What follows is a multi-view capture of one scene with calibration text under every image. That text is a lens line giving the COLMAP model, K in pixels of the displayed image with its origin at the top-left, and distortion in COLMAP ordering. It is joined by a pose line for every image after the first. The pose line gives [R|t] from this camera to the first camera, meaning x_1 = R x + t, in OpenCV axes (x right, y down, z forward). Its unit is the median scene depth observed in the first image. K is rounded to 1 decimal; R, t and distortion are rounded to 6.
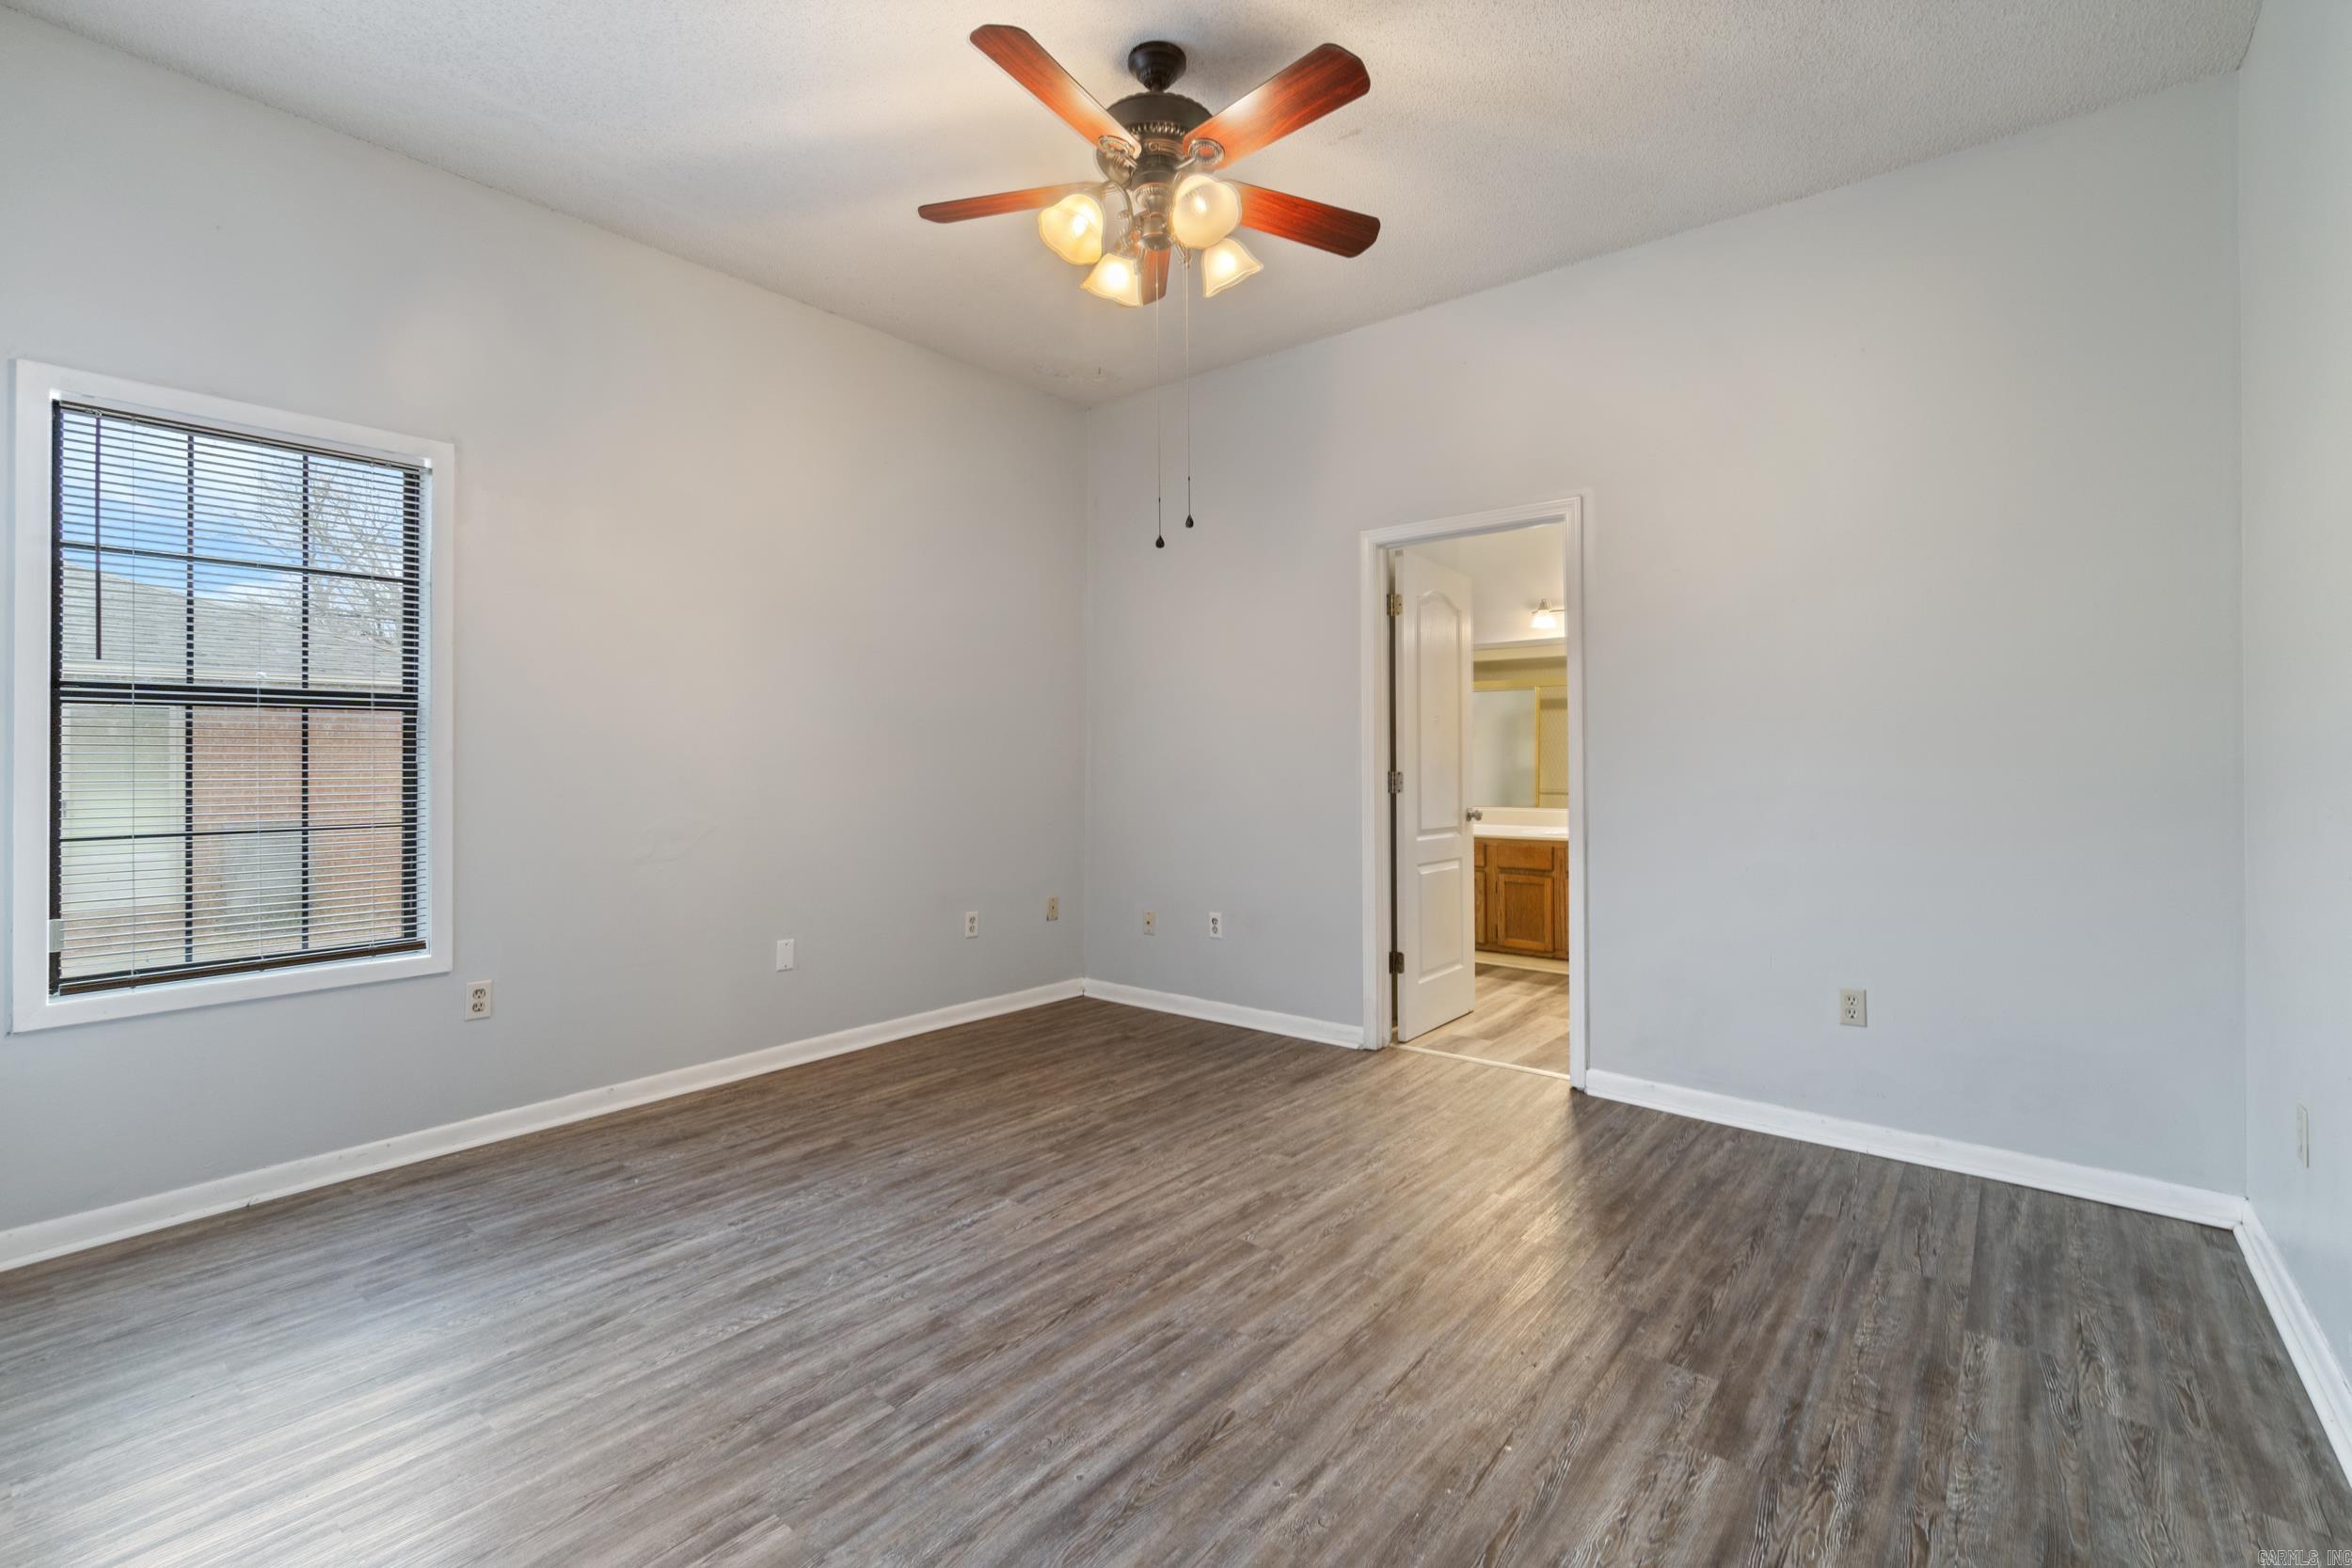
lens RADIAL K [[1011.0, 0, 1170.5], [0, 1011.0, 773.1], [0, 0, 1]] dist [-0.007536, 0.002665]
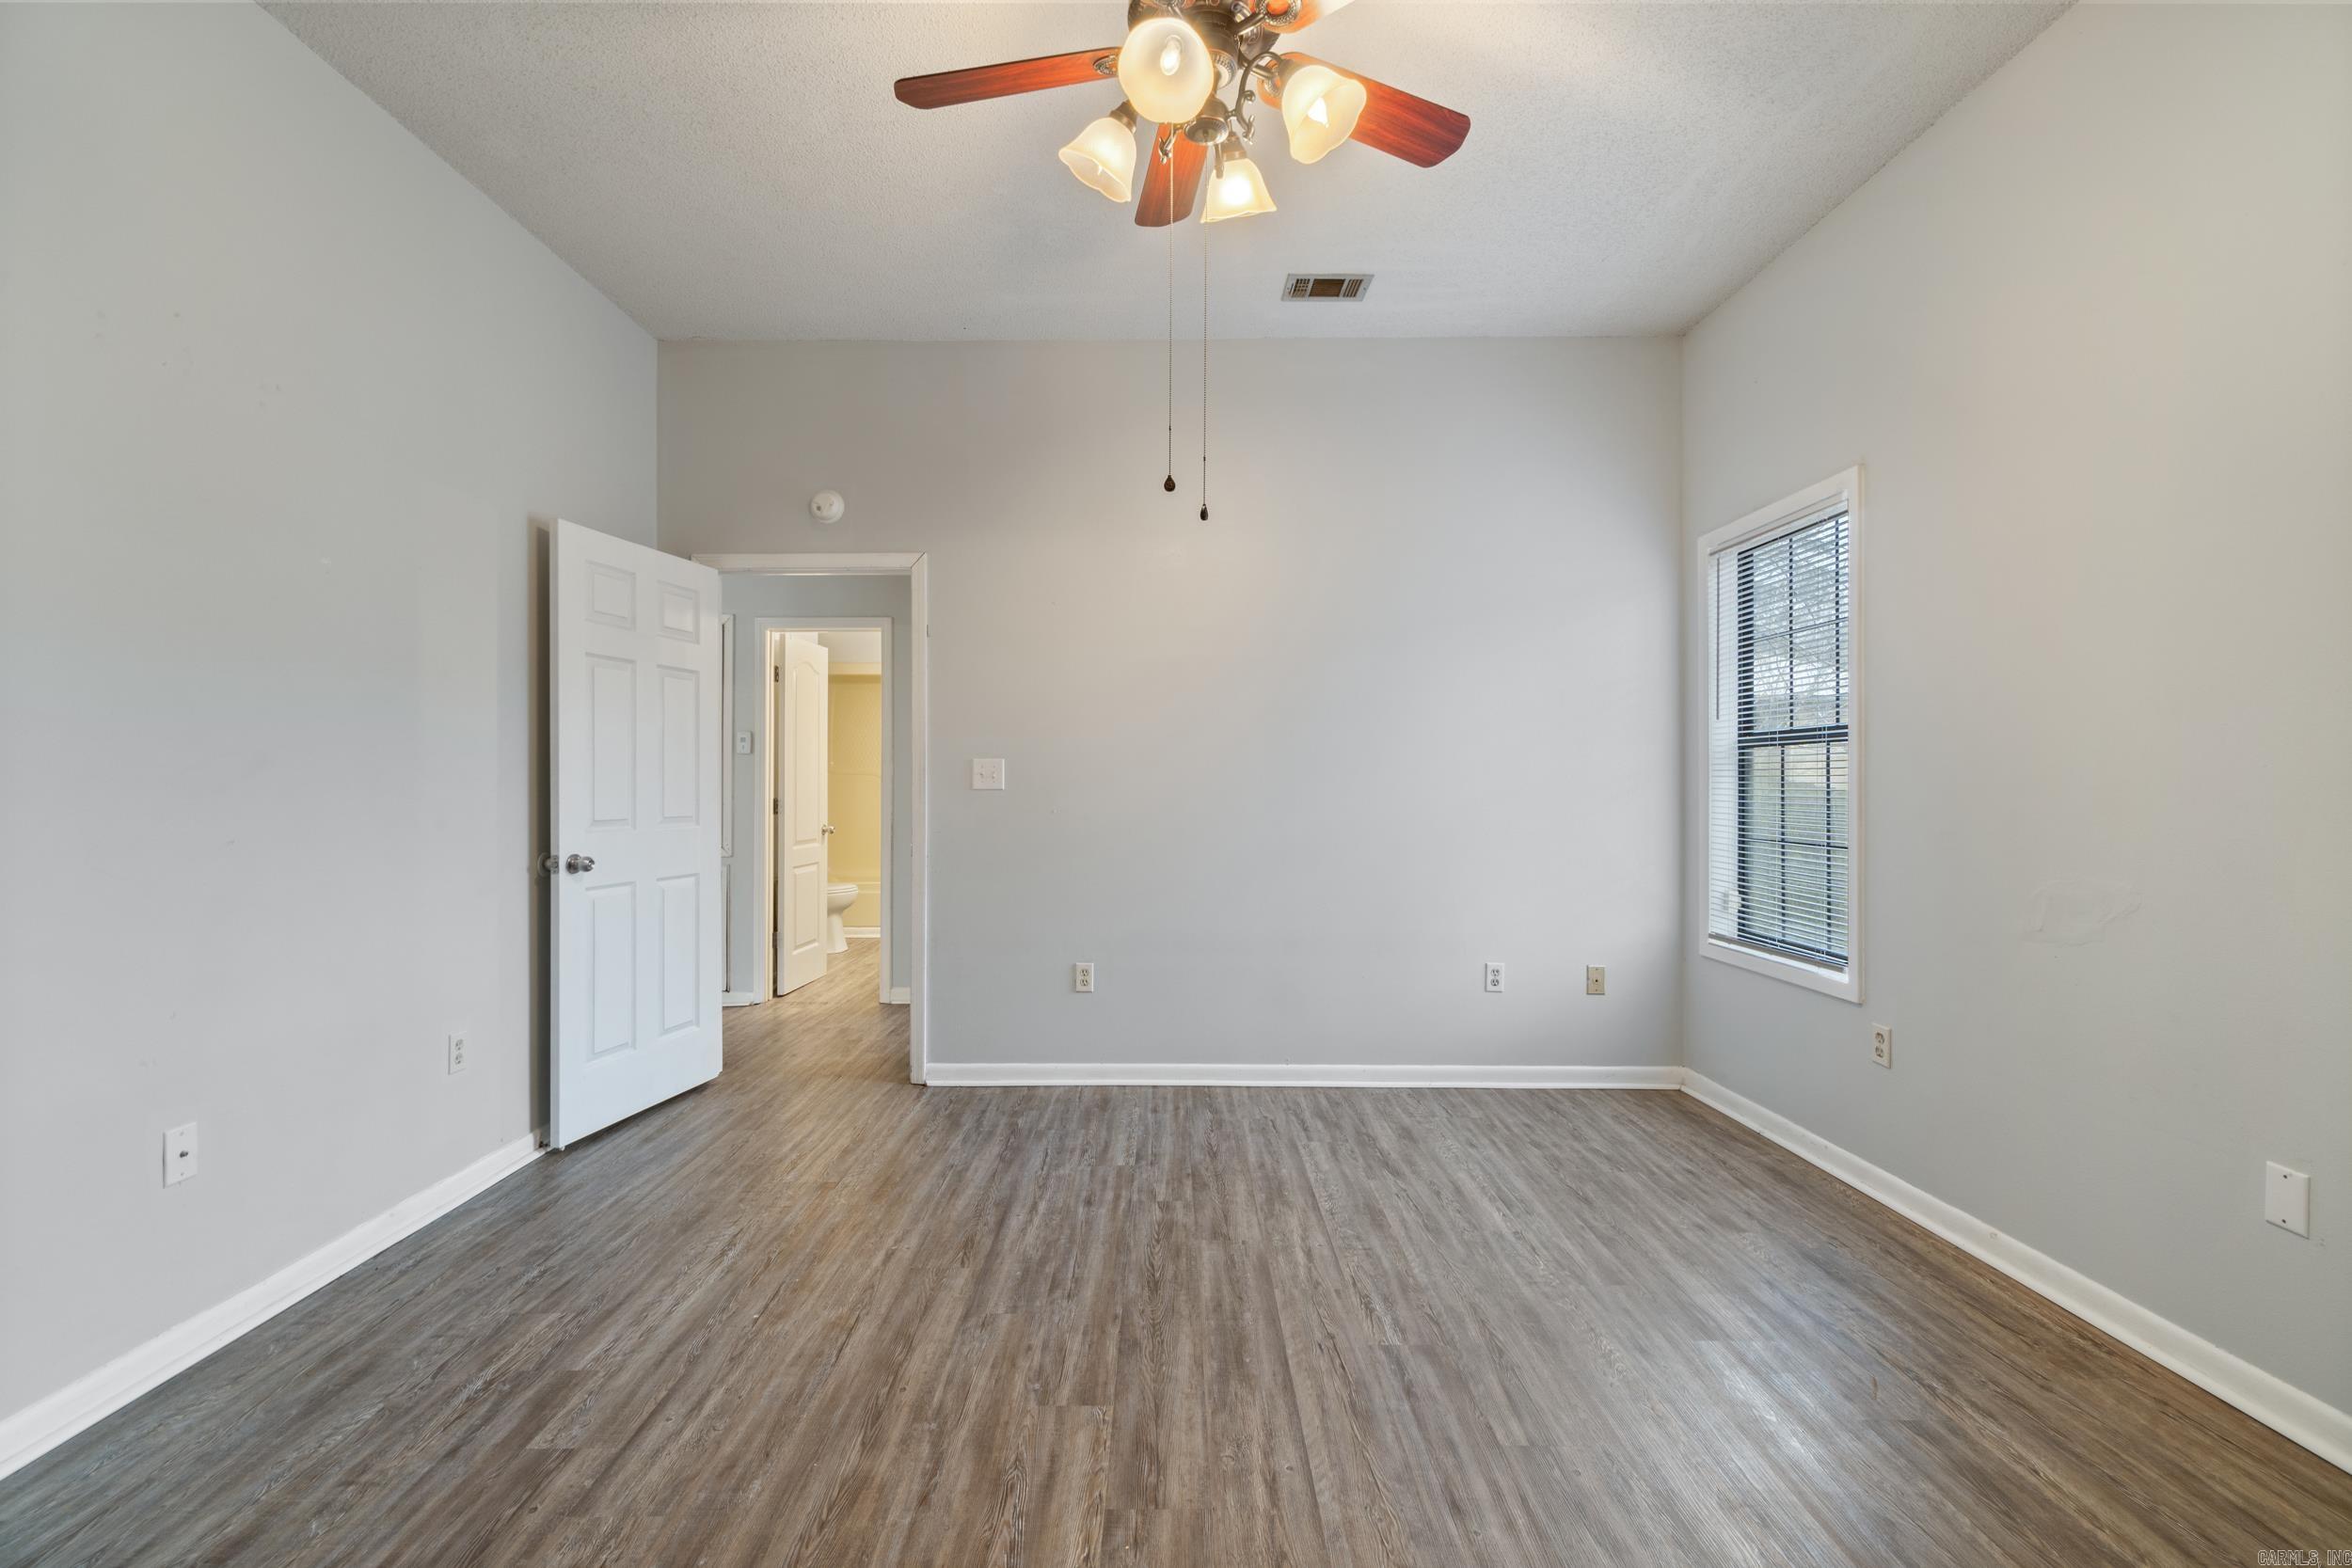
lens RADIAL K [[1011.0, 0, 1169.1], [0, 1011.0, 781.7], [0, 0, 1]] dist [-0.007536, 0.002665]
pose [[-0.762519, -0.000007, -0.646965, 0.604563], [-0.010576, 0.999867, 0.012454, -0.033978], [0.646879, 0.016339, -0.762418, 1.824794]]
